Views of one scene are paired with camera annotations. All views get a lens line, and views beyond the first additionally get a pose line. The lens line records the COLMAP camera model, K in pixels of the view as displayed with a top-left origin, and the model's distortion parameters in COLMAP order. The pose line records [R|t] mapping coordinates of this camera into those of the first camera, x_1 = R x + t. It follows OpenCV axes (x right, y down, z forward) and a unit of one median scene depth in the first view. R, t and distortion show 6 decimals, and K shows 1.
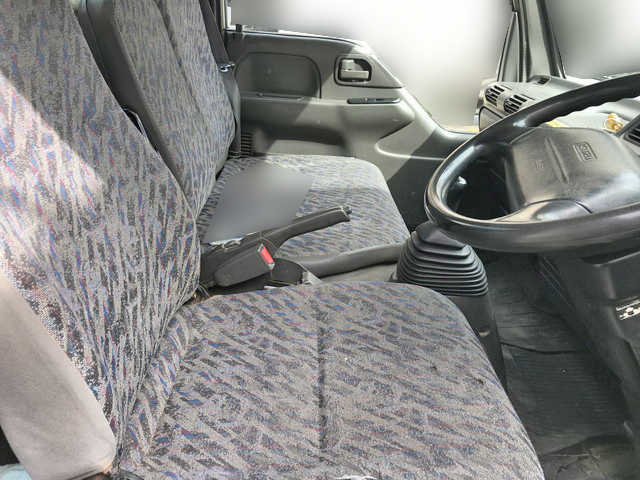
lens RADIAL K [[524.3, 0, 321.0], [0, 524.3, 241.3], [0, 0, 1]] dist [-0.004037, 0.000565]
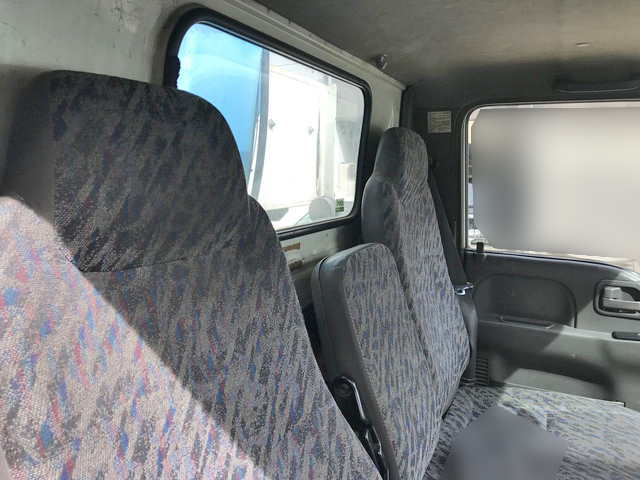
lens RADIAL K [[524.3, 0, 318.1], [0, 524.3, 239.2], [0, 0, 1]] dist [-0.004037, 0.000565]
pose [[0.898142, 0.004770, -0.439679, -0.003555], [-0.134314, 0.955124, -0.264005, -0.136033], [0.418688, 0.296169, 0.858478, 0.063748]]
